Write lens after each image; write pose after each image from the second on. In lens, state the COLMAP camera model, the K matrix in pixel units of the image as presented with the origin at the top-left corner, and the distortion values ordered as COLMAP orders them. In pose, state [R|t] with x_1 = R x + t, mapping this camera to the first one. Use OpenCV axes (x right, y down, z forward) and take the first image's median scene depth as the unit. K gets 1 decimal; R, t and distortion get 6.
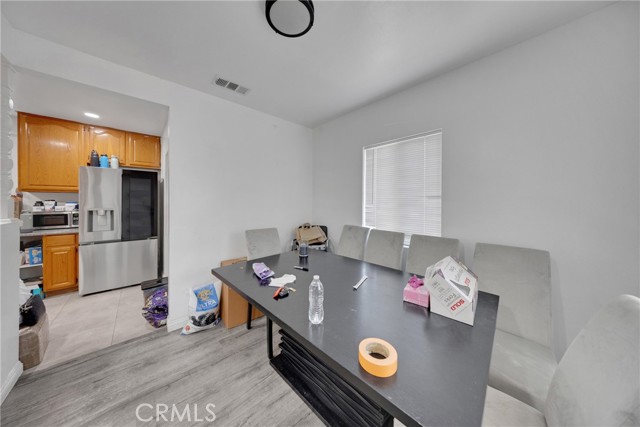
lens RADIAL K [[196.6, 0, 319.7], [0, 196.6, 201.7], [0, 0, 1]] dist [-0.000754, -0.000097]
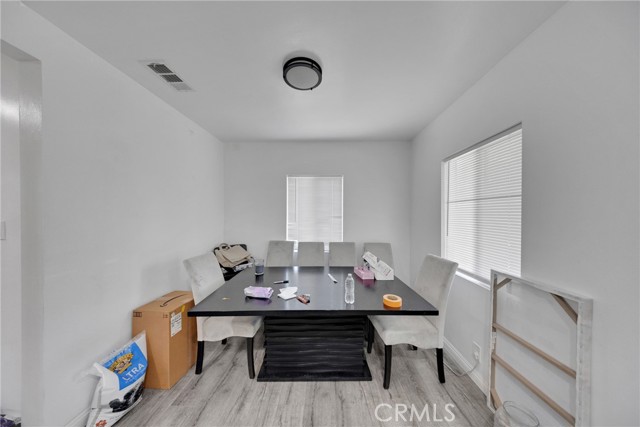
lens RADIAL K [[189.7, 0, 321.6], [0, 189.7, 214.2], [0, 0, 1]] dist [0.000593, -0.002844]
pose [[0.694007, -0.001509, 0.719967, -0.555698], [-0.001091, 0.999994, 0.003148, -0.047463], [-0.719968, -0.002970, 0.694001, 0.045784]]
